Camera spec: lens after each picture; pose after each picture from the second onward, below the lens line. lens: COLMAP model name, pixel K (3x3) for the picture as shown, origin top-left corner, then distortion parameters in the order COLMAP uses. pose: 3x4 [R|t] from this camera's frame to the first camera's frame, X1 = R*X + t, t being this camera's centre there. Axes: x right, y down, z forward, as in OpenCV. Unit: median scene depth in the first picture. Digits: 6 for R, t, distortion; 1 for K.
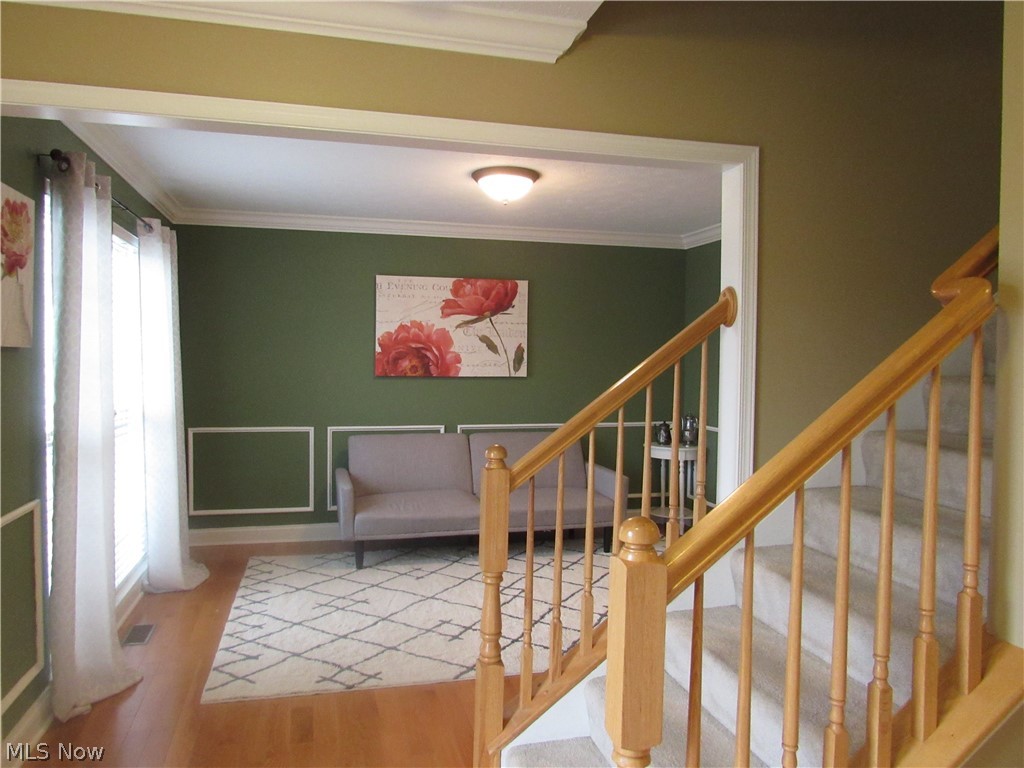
lens RADIAL K [[725.6, 0, 503.8], [0, 725.6, 383.6], [0, 0, 1]] dist [-0.032248, 0.002858]
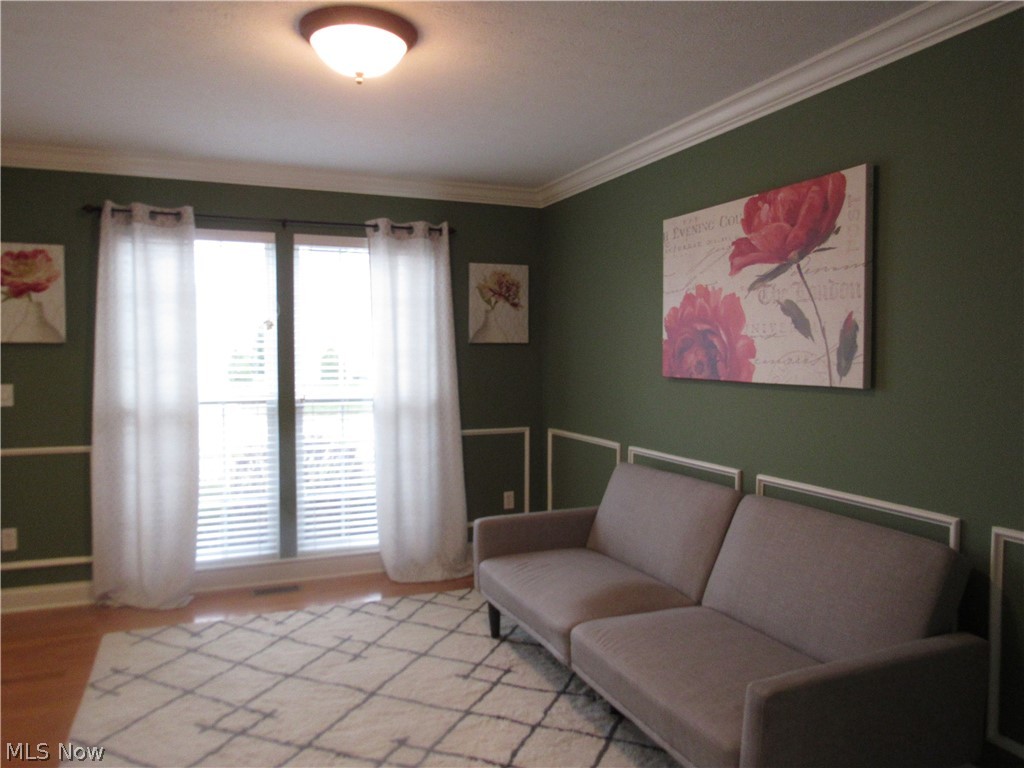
lens RADIAL K [[725.6, 0, 503.8], [0, 725.6, 383.6], [0, 0, 1]] dist [-0.032248, 0.002858]
pose [[0.148998, 0.032791, -0.988294, 0.434837], [-0.035075, 0.998996, 0.027858, -0.017353], [0.988215, 0.030514, 0.149999, 0.749813]]
